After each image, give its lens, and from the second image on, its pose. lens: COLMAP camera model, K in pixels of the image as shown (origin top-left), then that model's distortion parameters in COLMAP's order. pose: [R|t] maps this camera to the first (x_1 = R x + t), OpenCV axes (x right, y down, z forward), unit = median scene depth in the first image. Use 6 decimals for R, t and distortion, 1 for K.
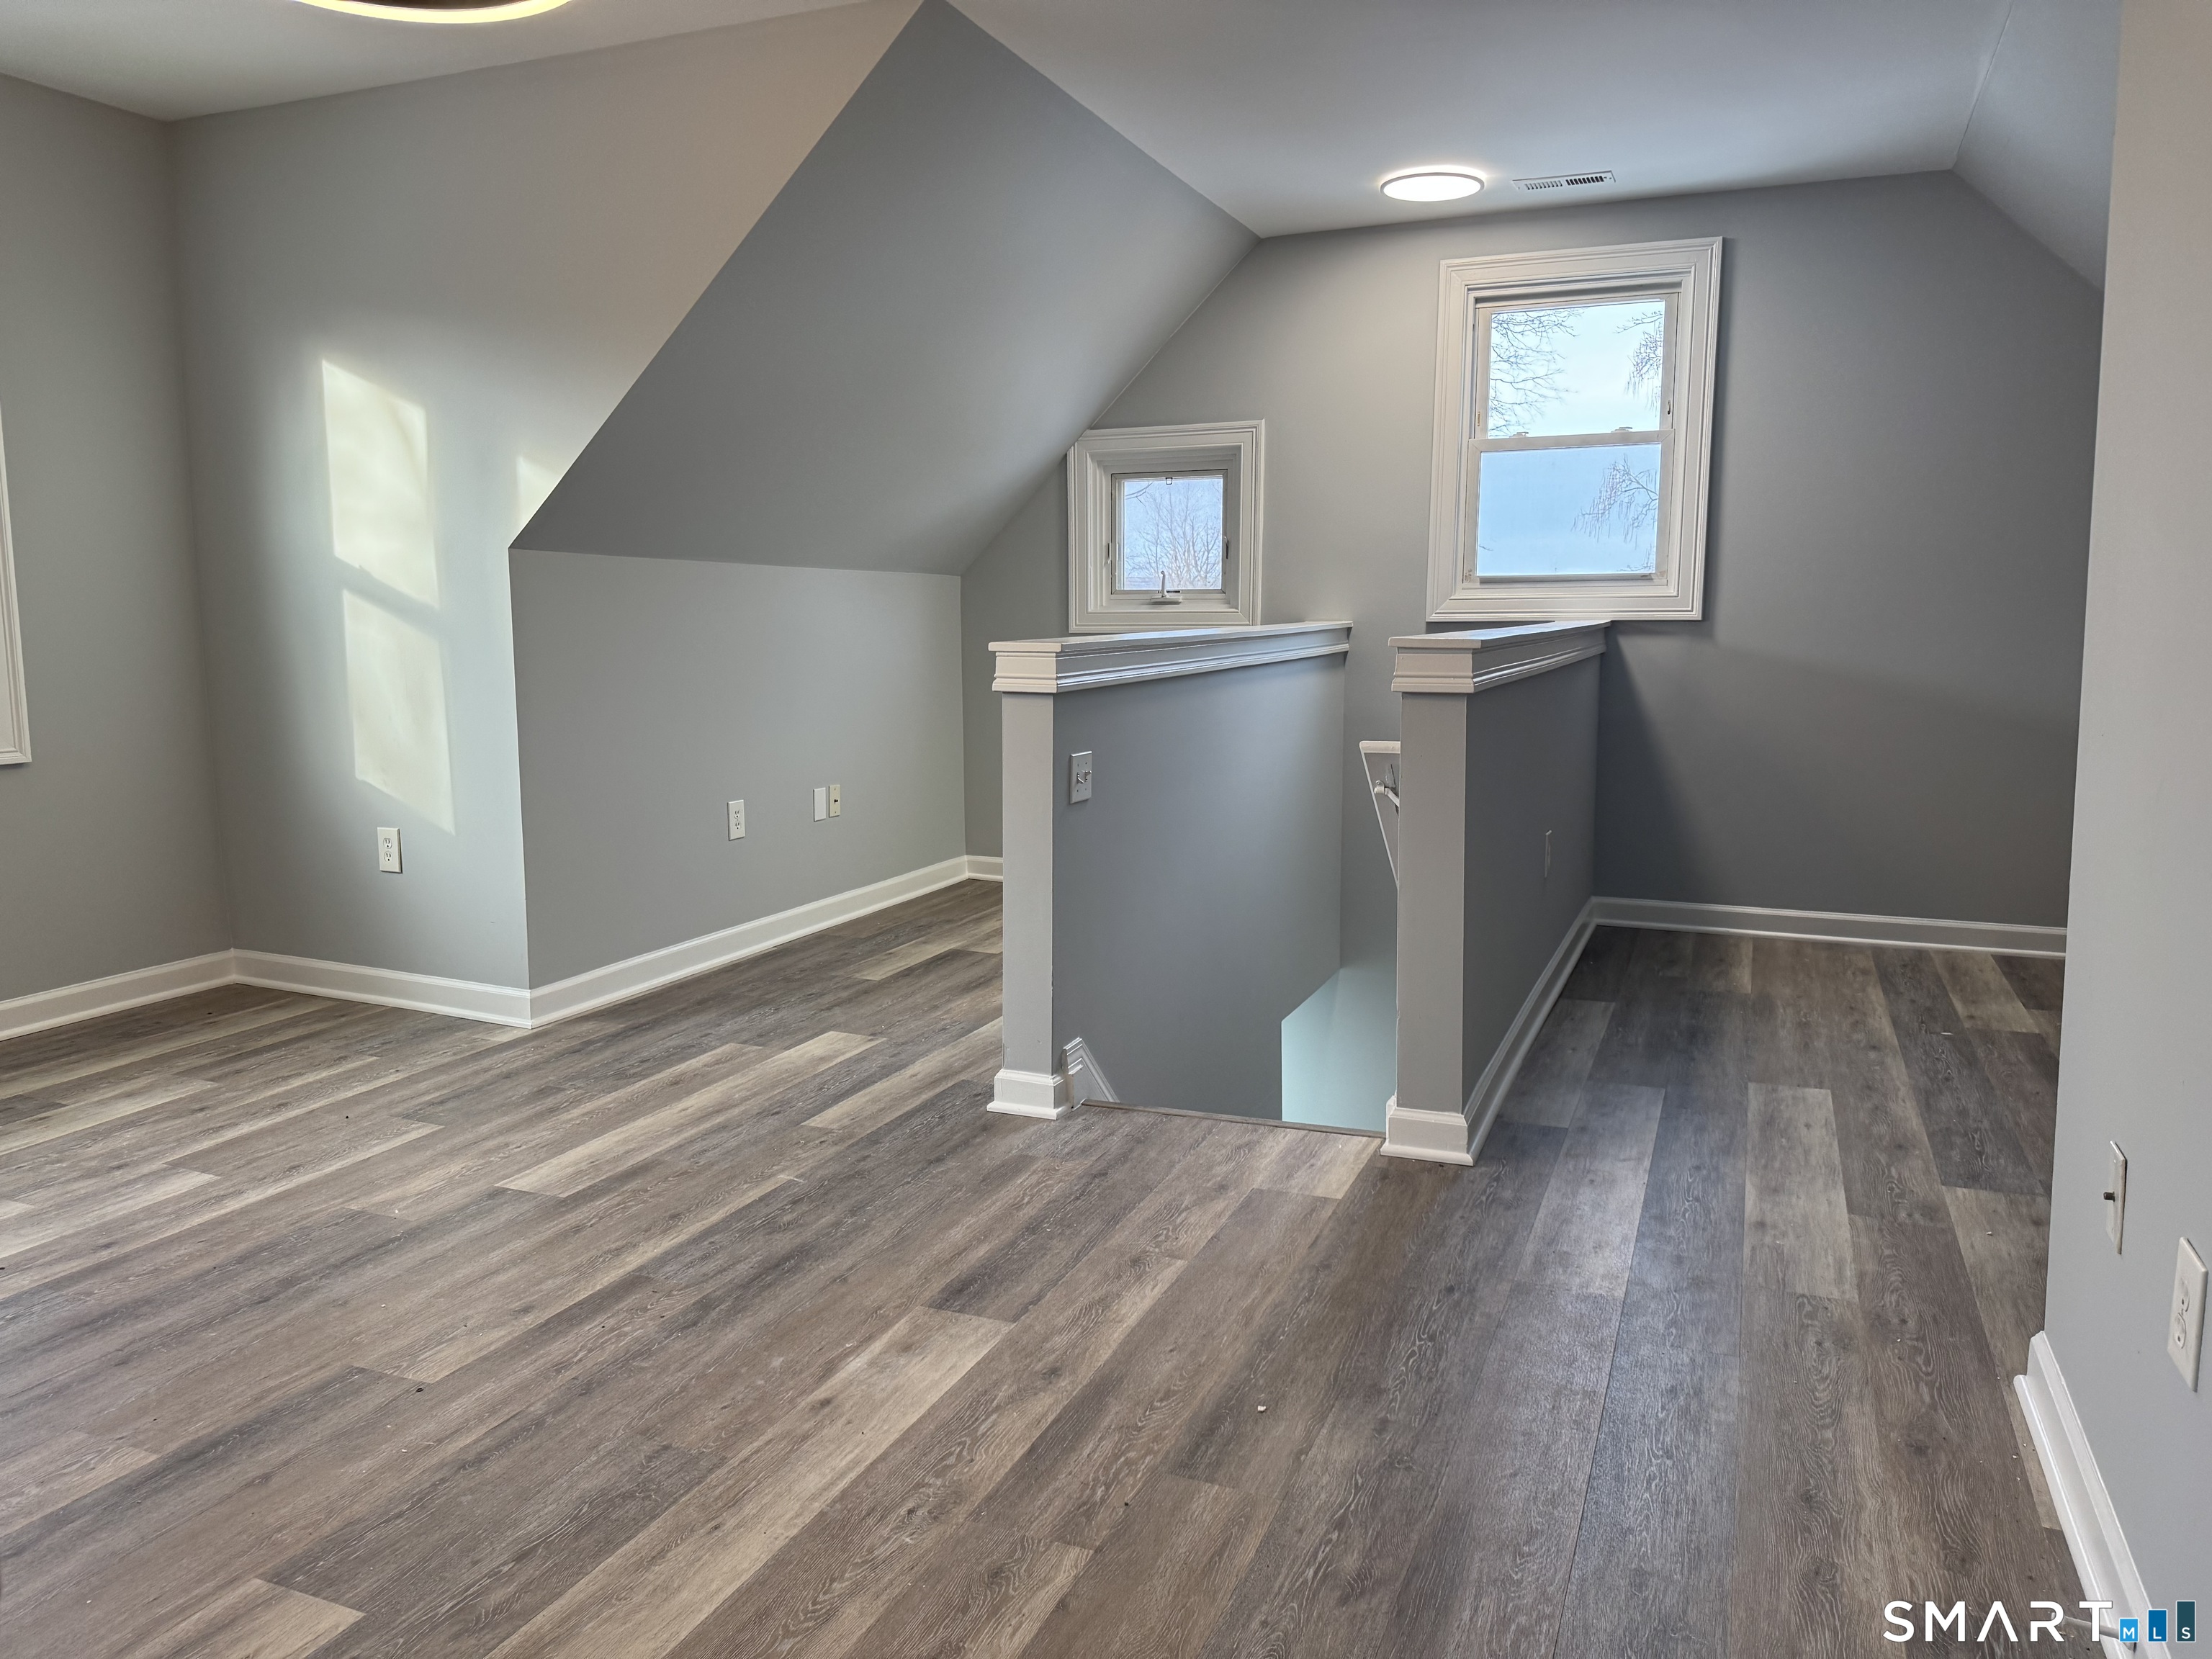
lens RADIAL K [[1556.8, 0, 1107.6], [0, 1556.8, 816.3], [0, 0, 1]] dist [0.057028, -0.068124]
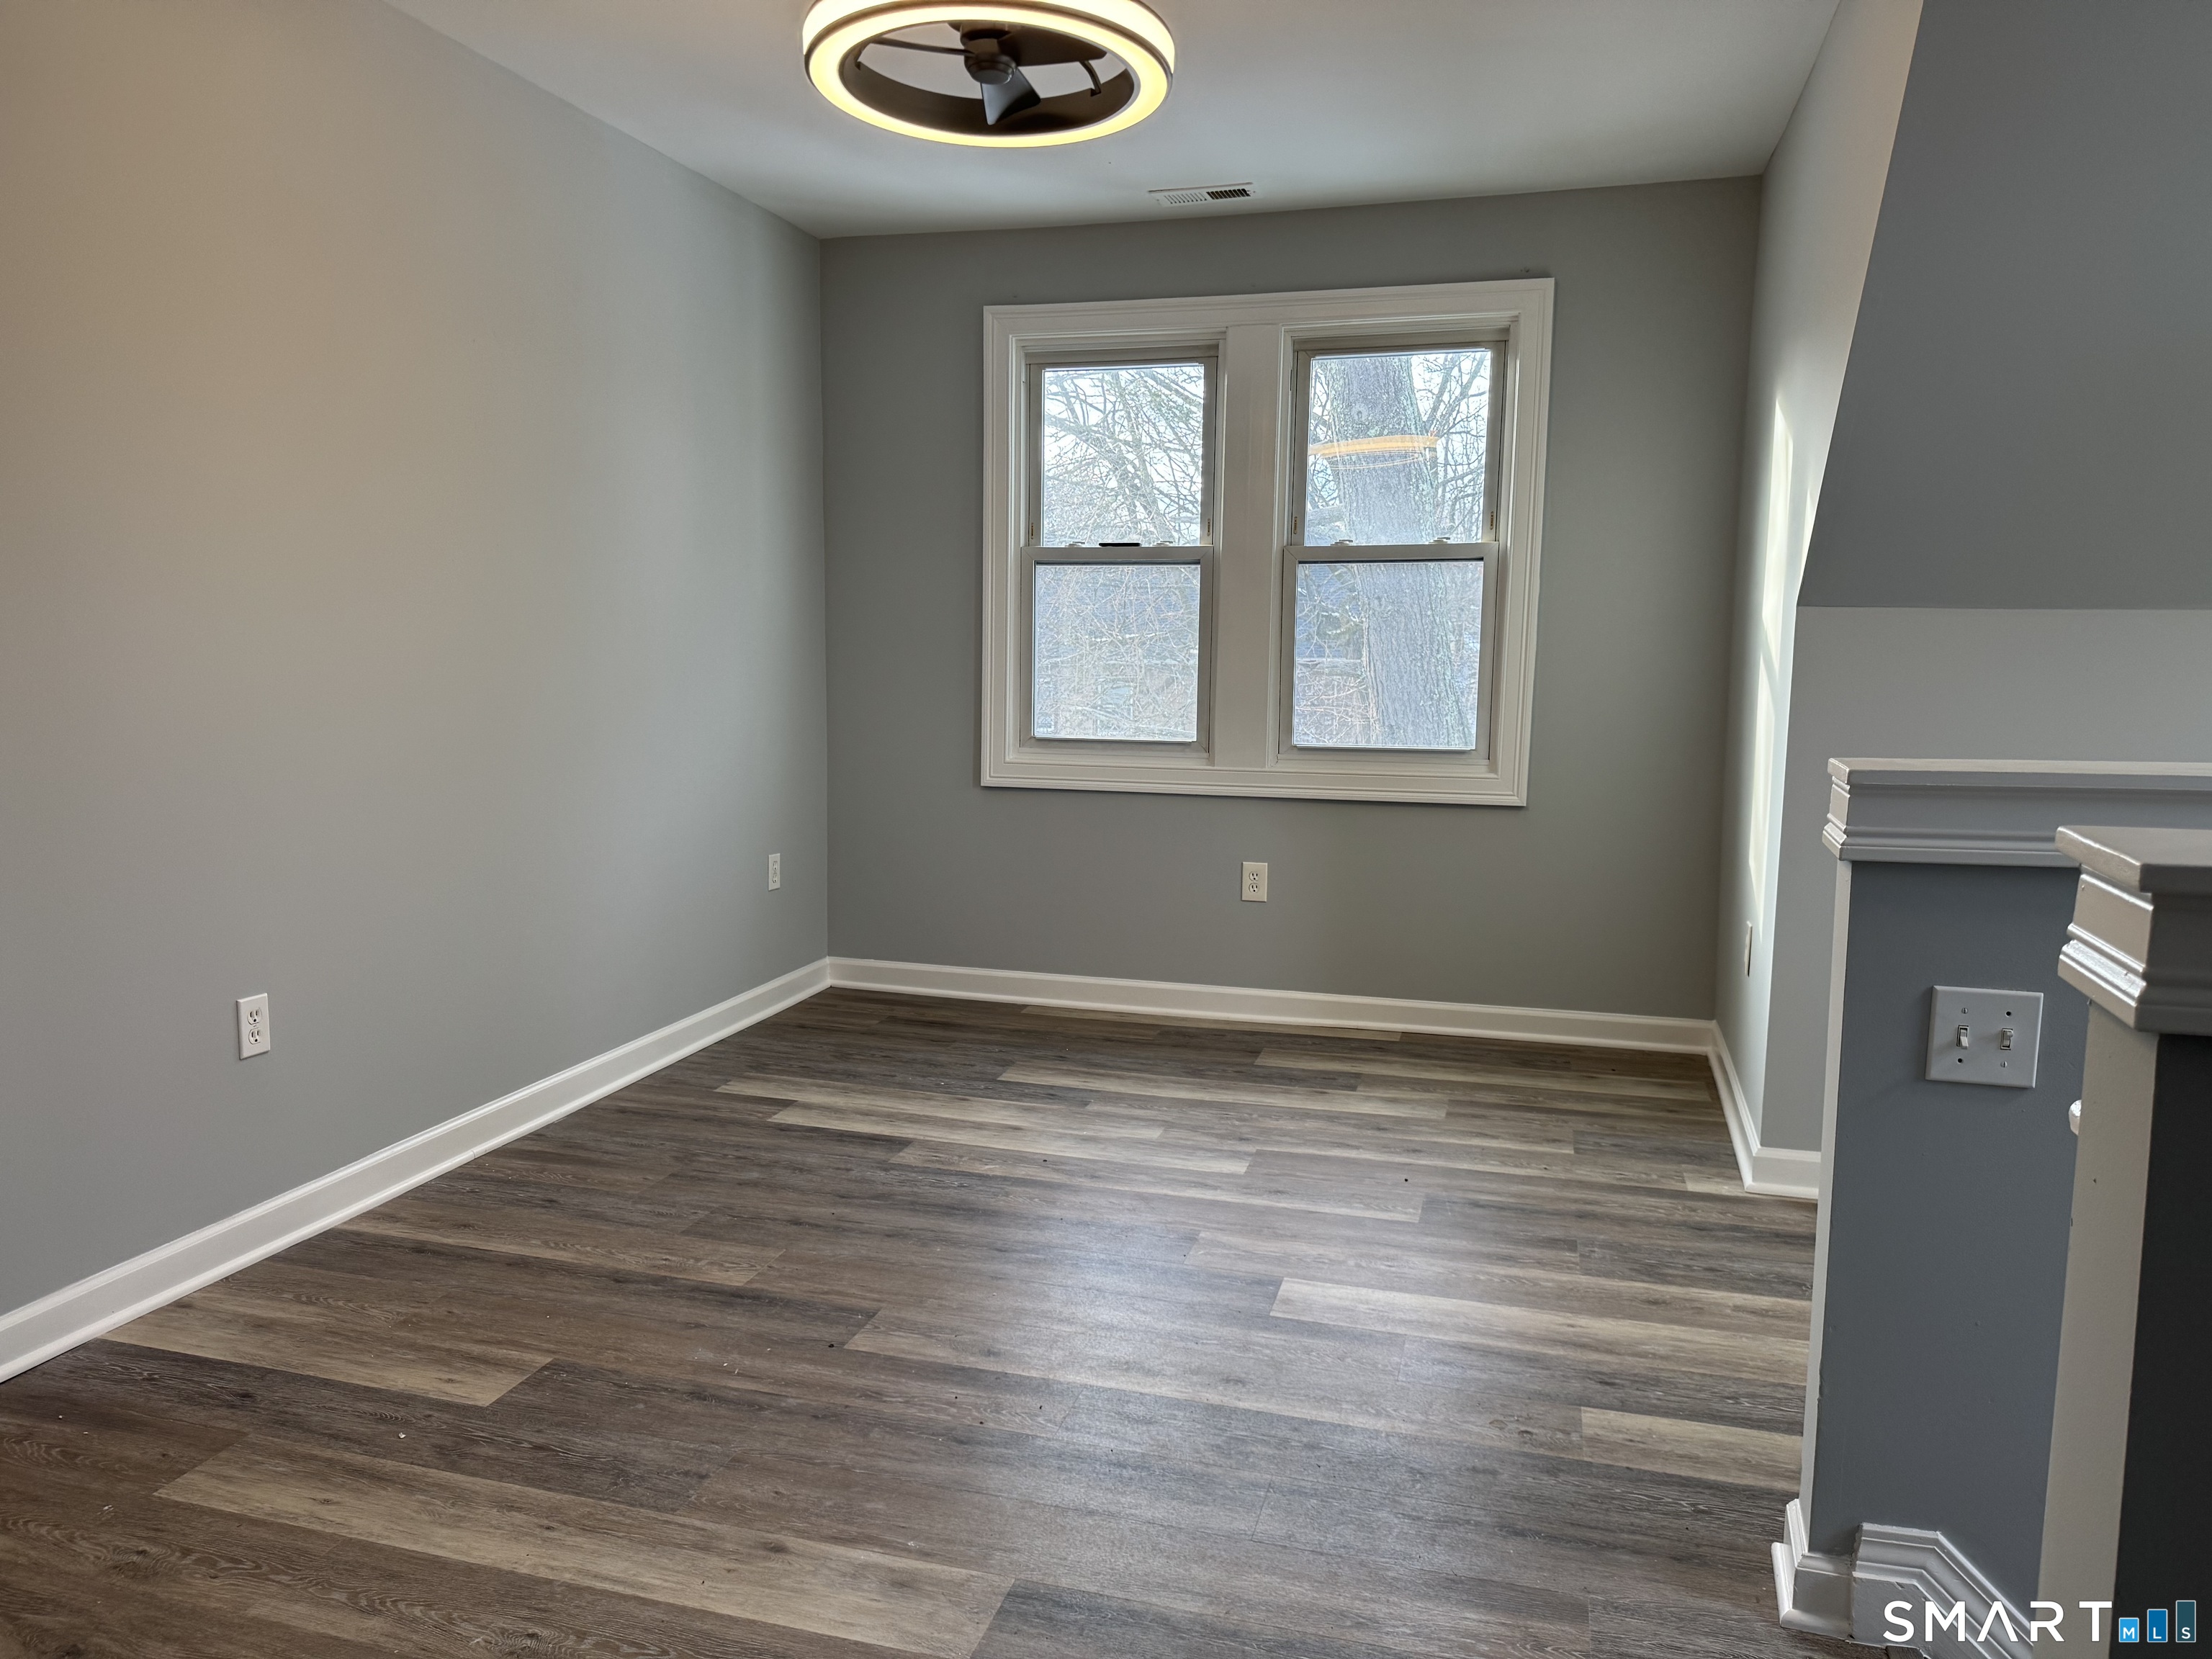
lens RADIAL K [[1556.8, 0, 1113.0], [0, 1556.8, 827.8], [0, 0, 1]] dist [0.057028, -0.068124]
pose [[0.123960, 0.124124, -0.984493, 0.451140], [-0.140238, 0.984379, 0.106452, -0.111354], [0.982327, 0.124867, 0.139431, 0.641823]]
